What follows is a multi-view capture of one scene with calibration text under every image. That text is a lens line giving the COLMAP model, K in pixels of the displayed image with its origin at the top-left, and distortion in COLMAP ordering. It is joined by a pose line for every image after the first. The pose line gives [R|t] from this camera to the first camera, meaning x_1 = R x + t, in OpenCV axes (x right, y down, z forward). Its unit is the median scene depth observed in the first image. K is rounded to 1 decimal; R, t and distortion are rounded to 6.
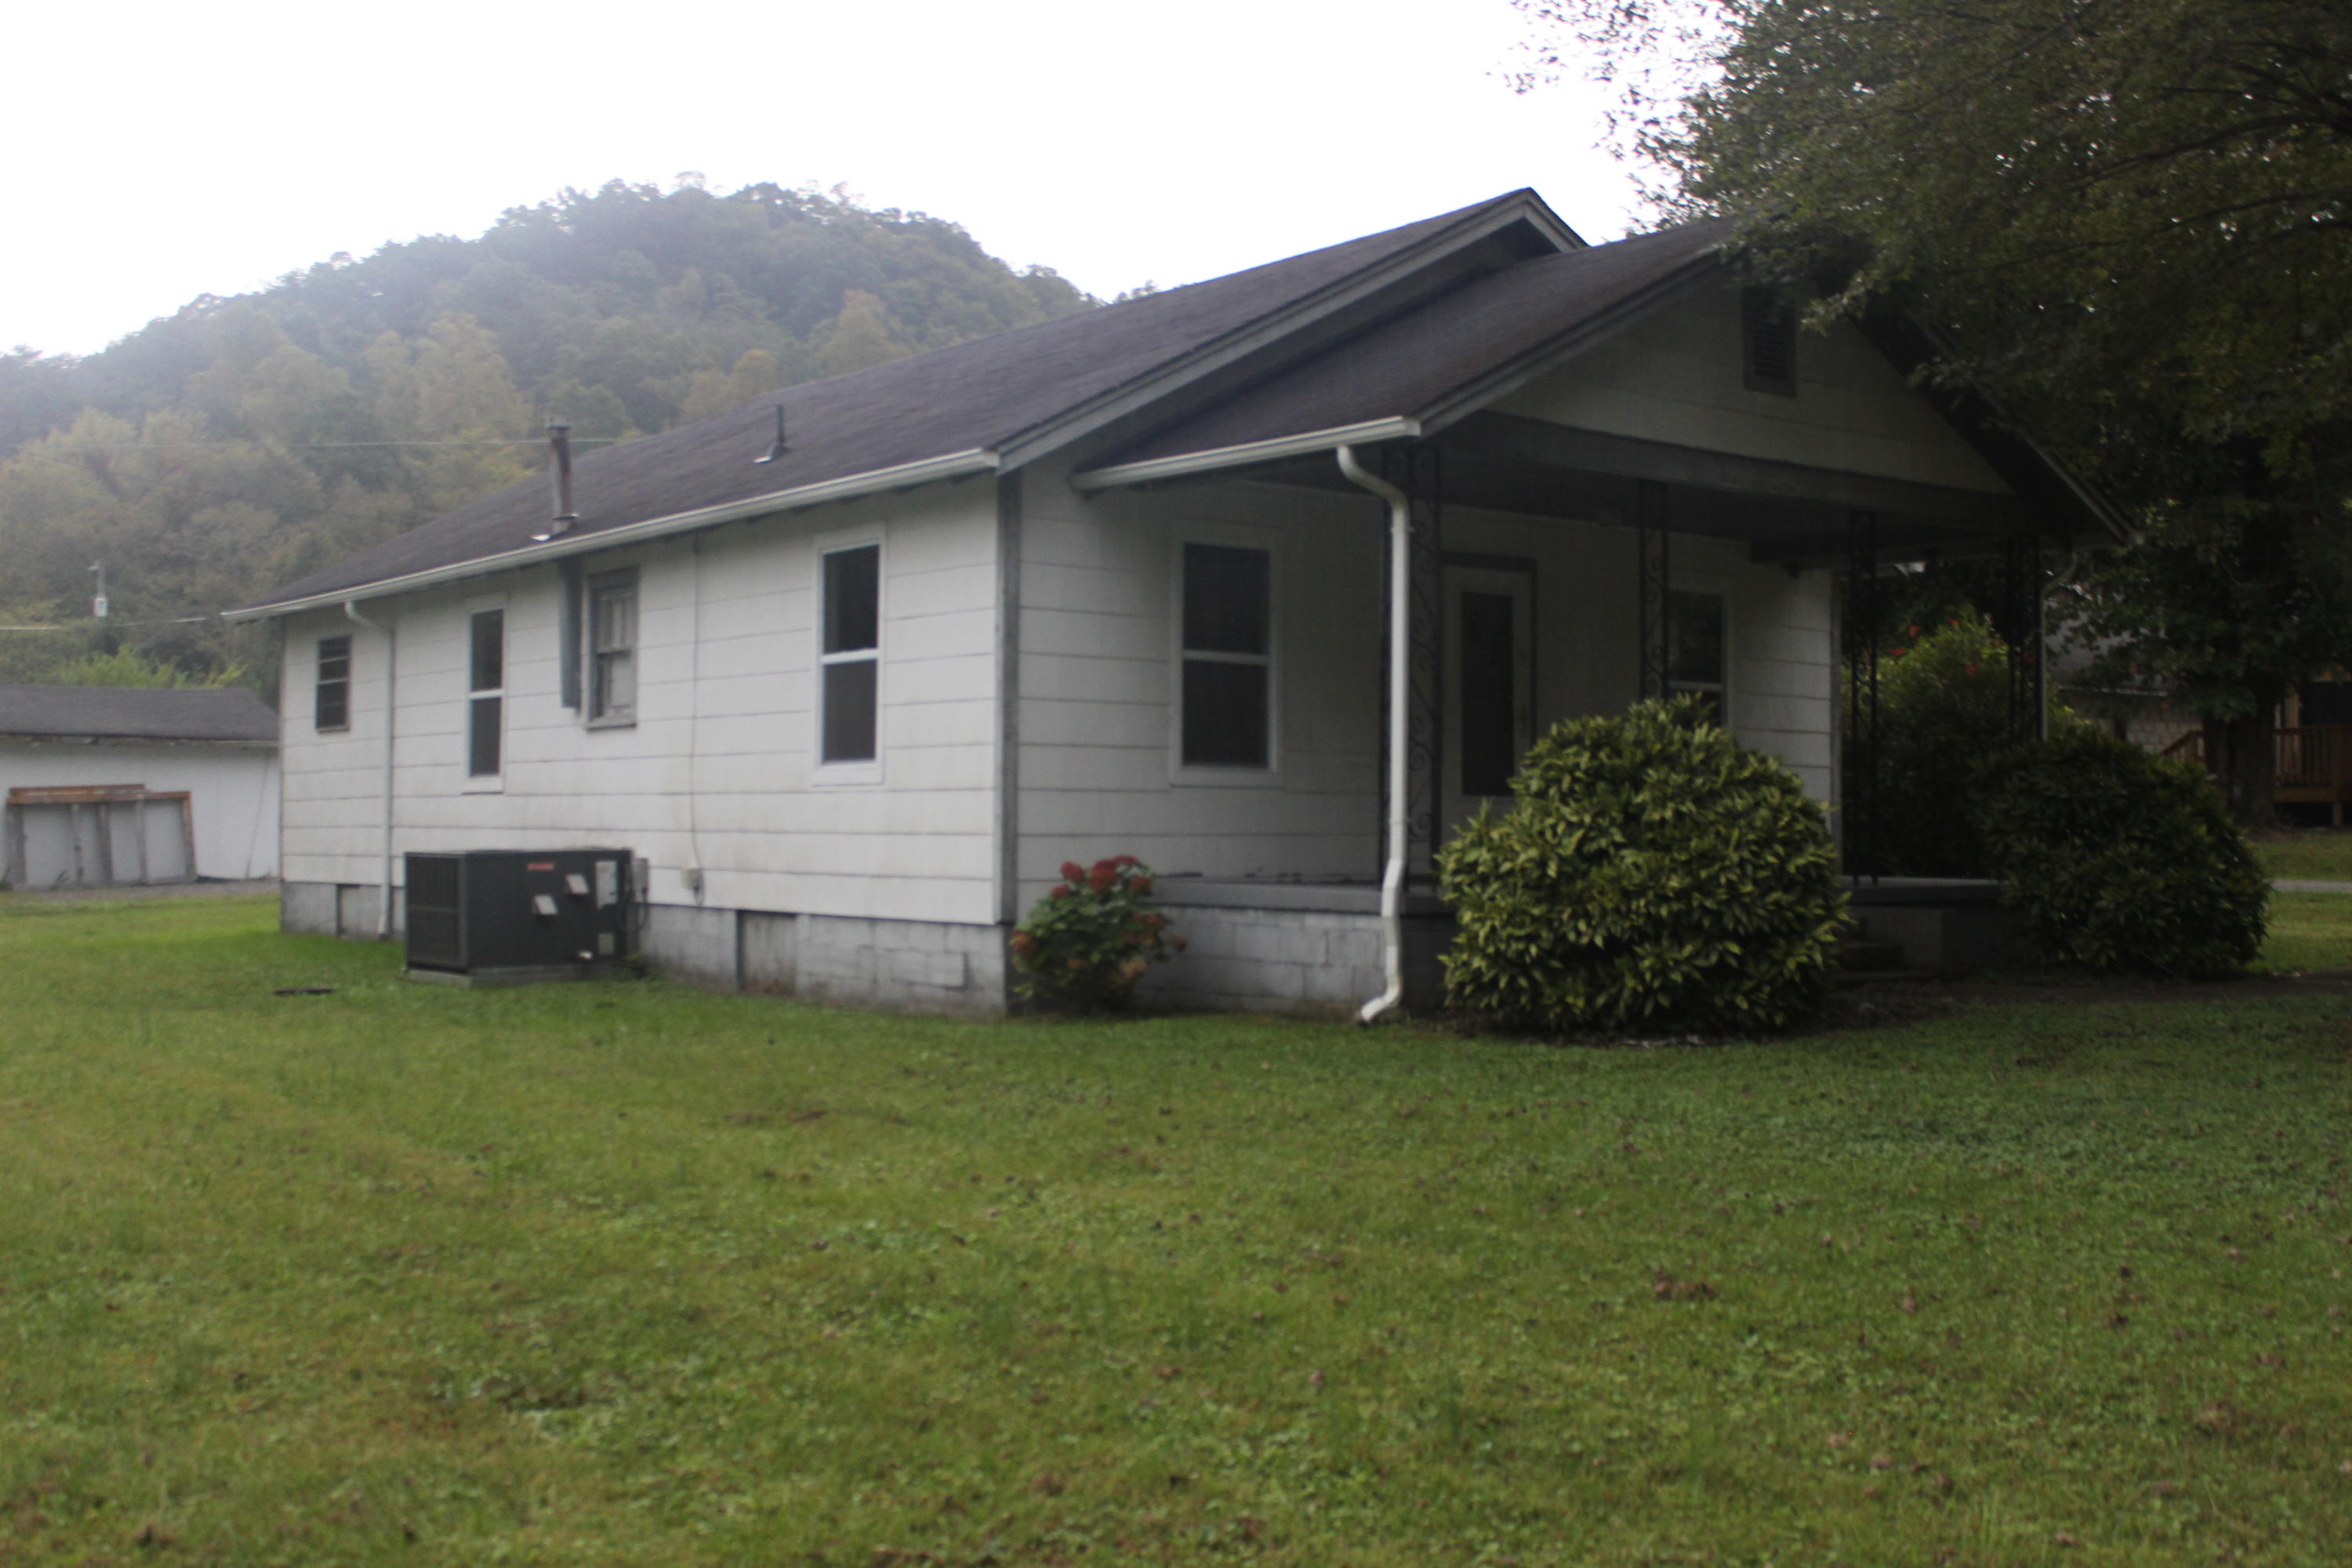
lens RADIAL K [[2488.9, 0, 1176.0], [0, 2488.9, 784.0], [0, 0, 1]] dist [-0.011314, 0.018922]
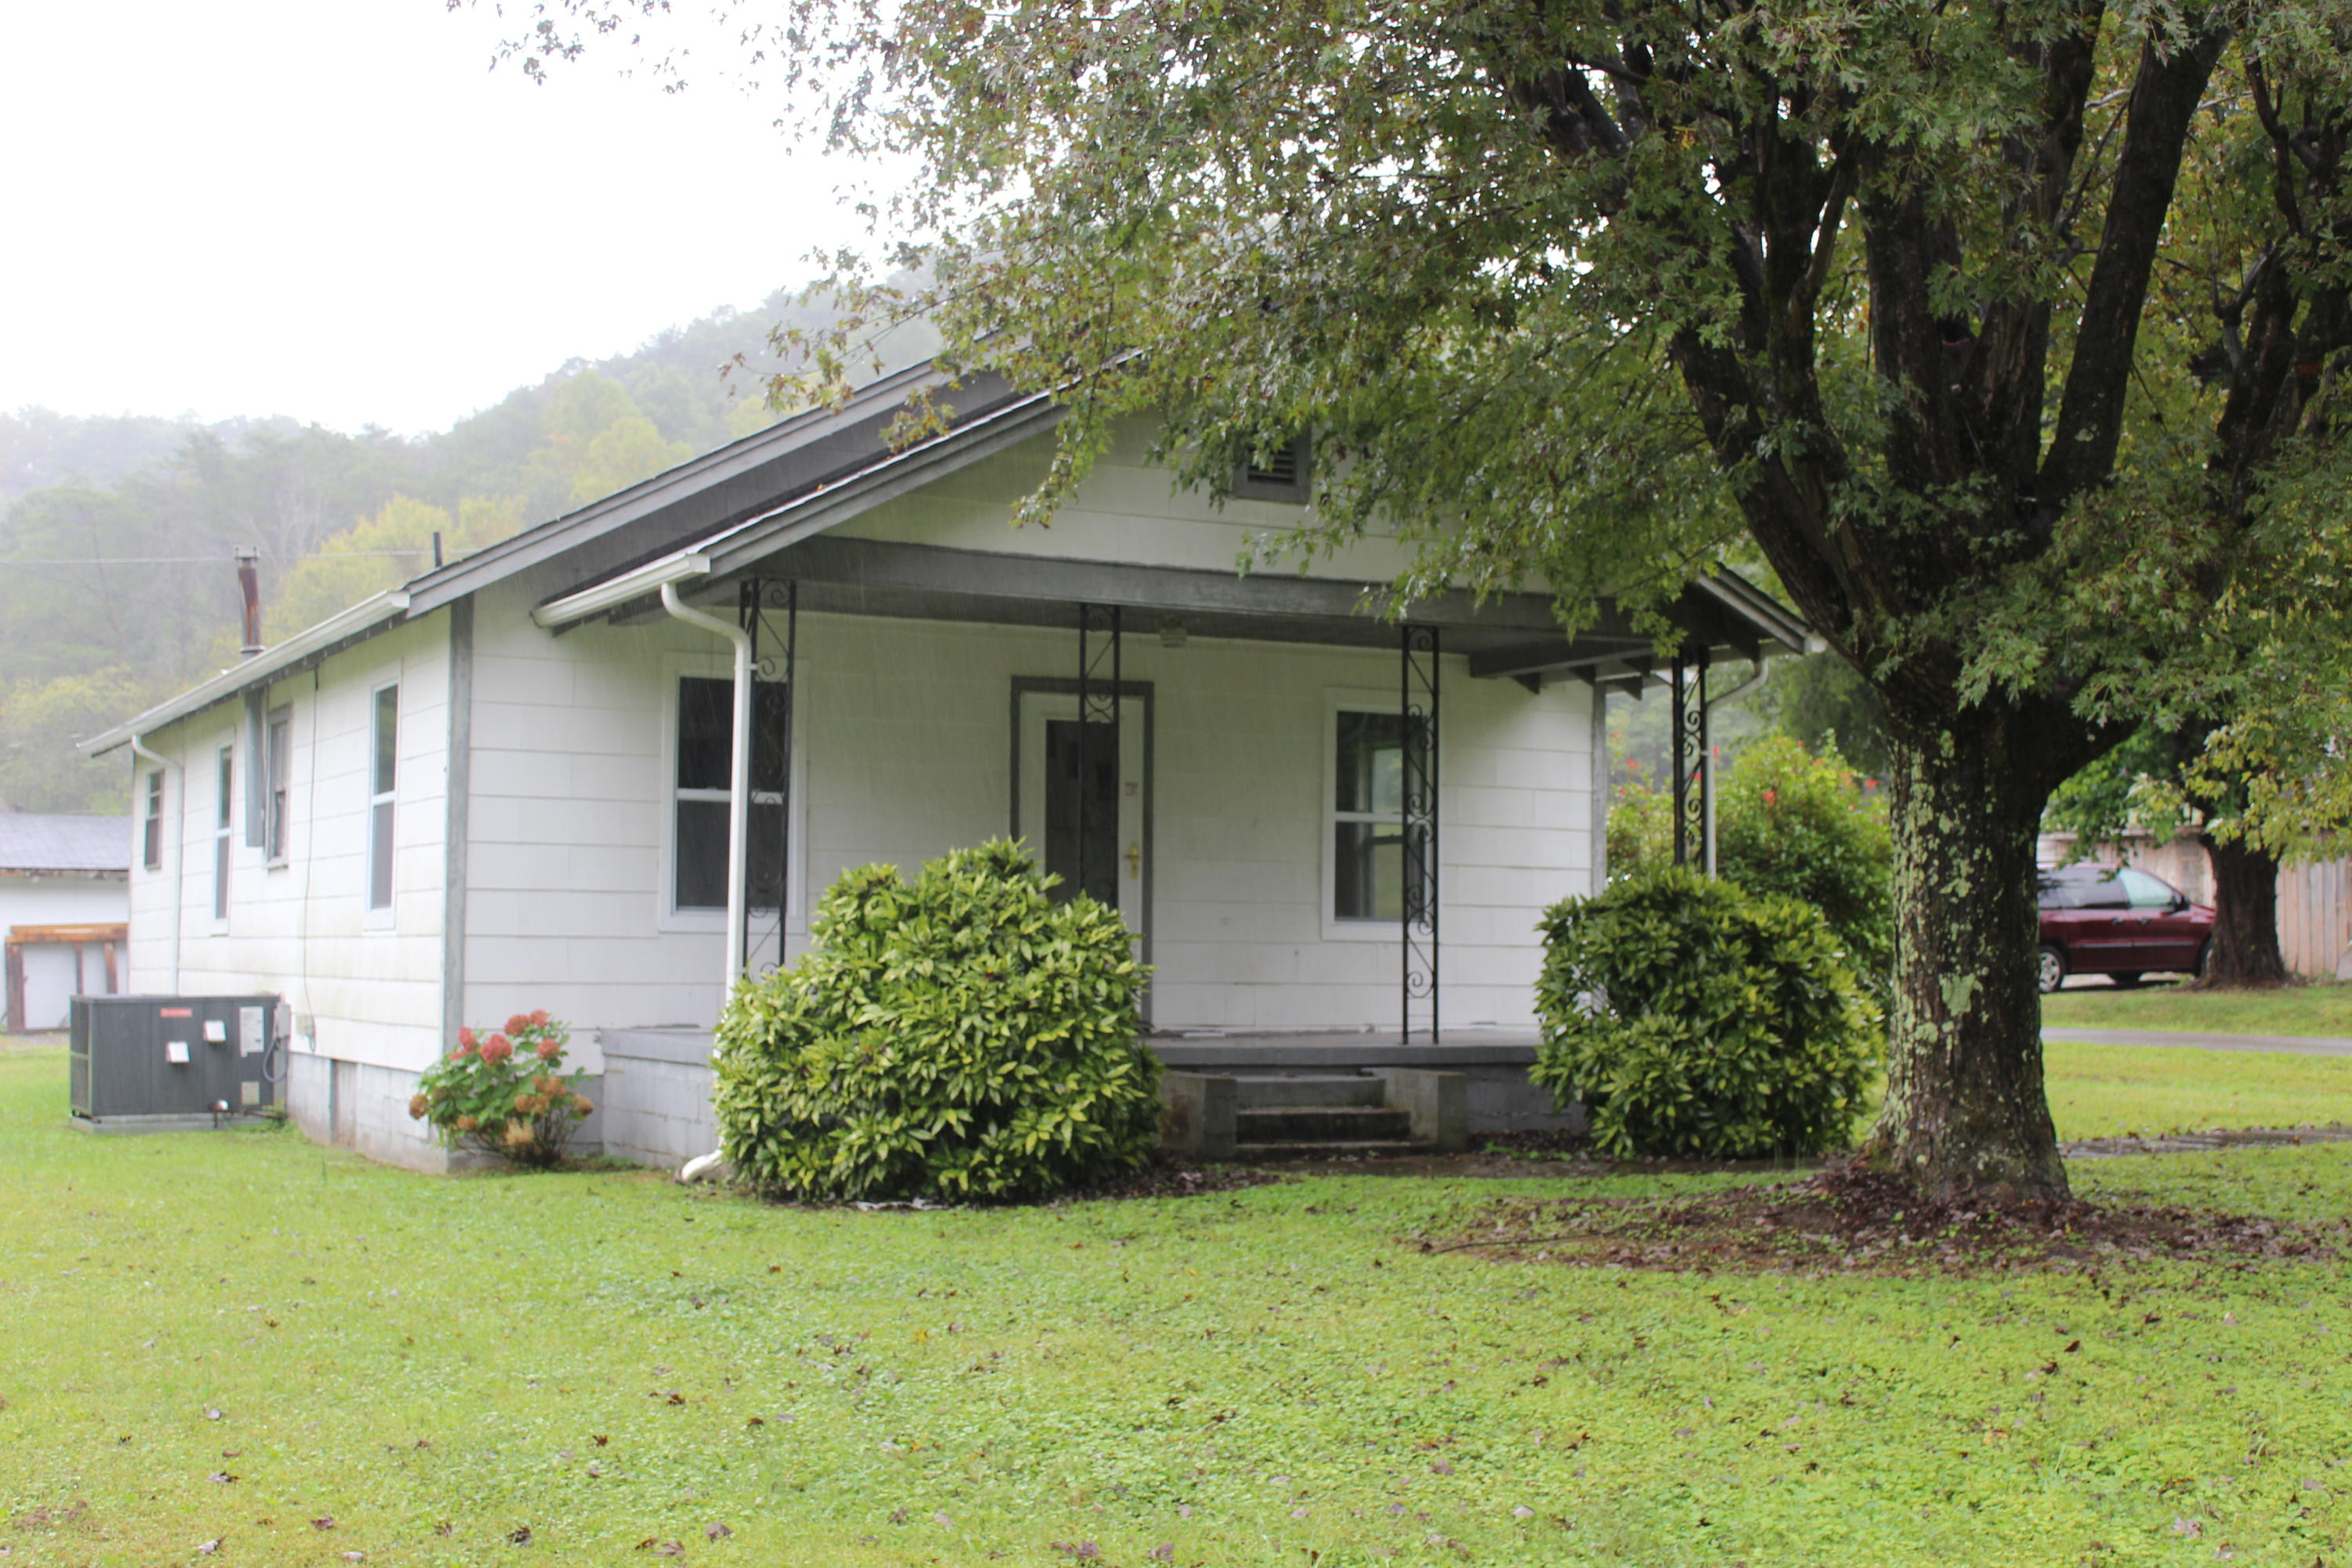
lens RADIAL K [[3178.7, 0, 1176.0], [0, 3178.7, 784.0], [0, 0, 1]] dist [0.010103, 0.017061]
pose [[0.961285, -0.004372, -0.275521, 0.608056], [-0.006869, 0.999183, -0.039822, -0.011869], [0.275470, 0.040173, 0.960470, -0.117824]]
